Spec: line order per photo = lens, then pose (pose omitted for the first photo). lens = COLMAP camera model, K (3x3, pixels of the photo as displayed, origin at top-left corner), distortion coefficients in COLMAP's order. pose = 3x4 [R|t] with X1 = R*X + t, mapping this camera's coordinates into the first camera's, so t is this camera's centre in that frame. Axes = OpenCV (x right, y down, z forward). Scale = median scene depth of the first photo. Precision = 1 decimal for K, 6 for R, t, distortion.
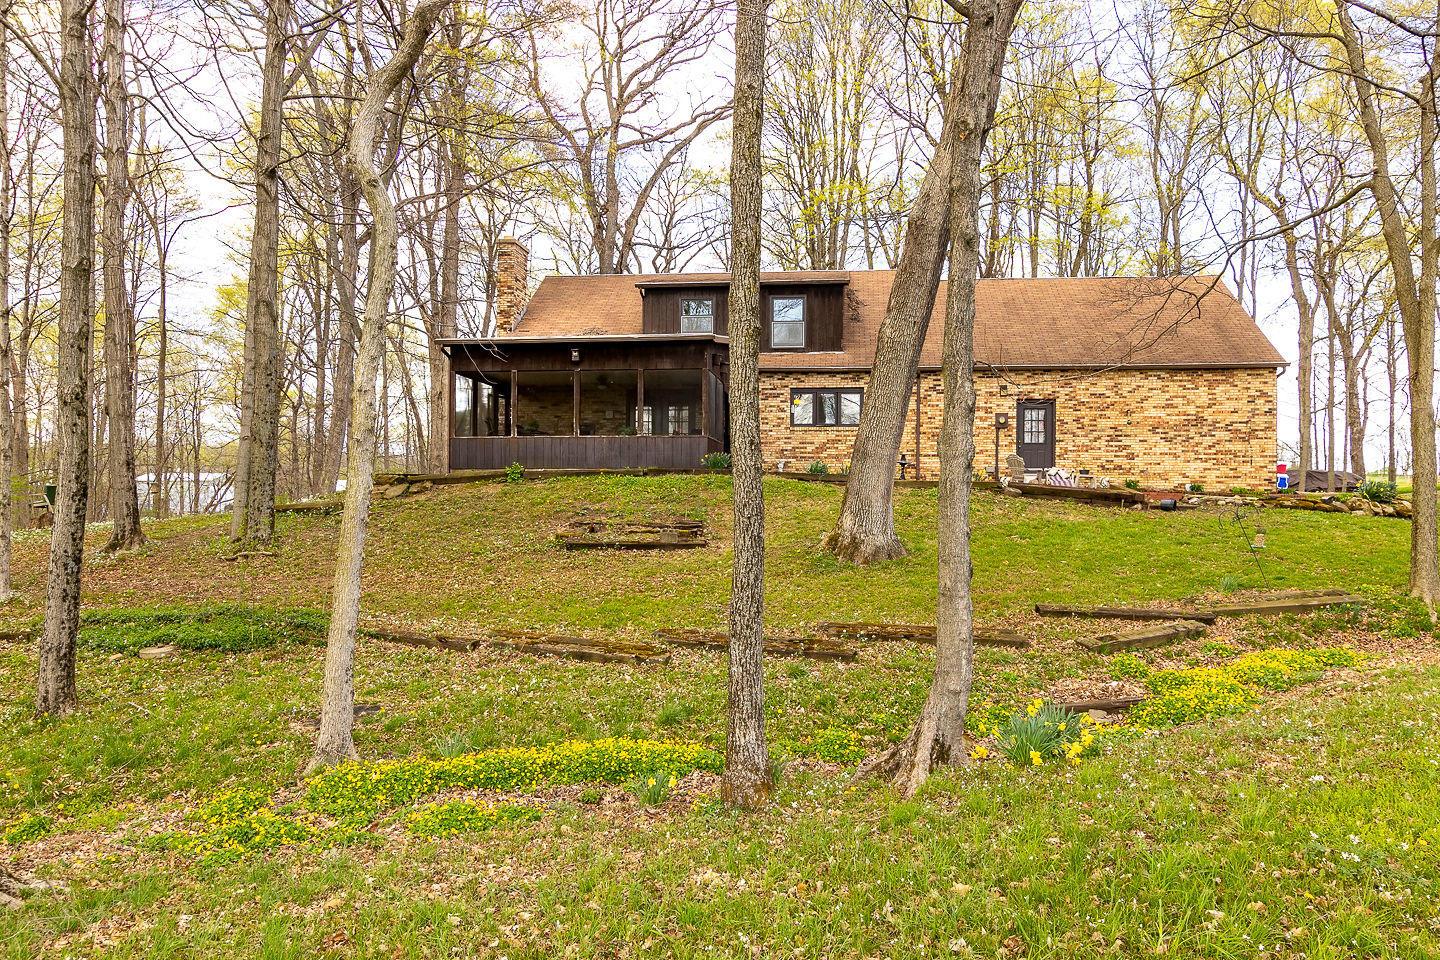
lens RADIAL K [[1054.0, 0, 720.0], [0, 1054.0, 477.0], [0, 0, 1]] dist [0.000763, 0.000327]
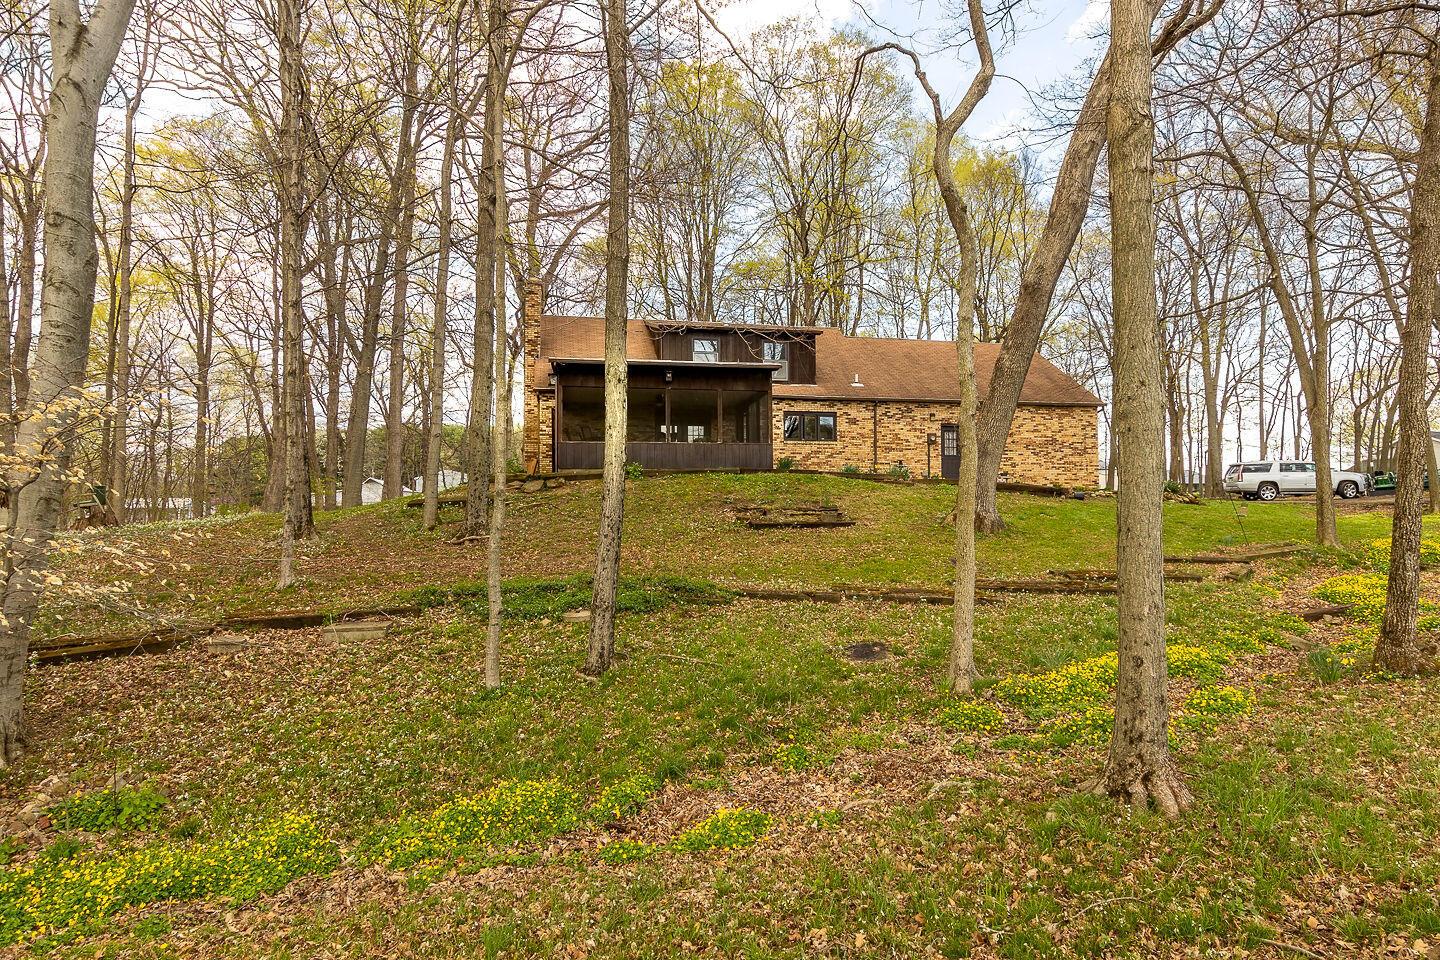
lens RADIAL K [[817.4, 0, 720.3], [0, 817.4, 482.1], [0, 0, 1]] dist [0.000837, 0.000002]
pose [[0.946717, 0.002502, 0.322056, -0.347372], [0.003374, 0.999838, -0.017684, 0.021924], [-0.322048, 0.017828, 0.946555, 0.075236]]
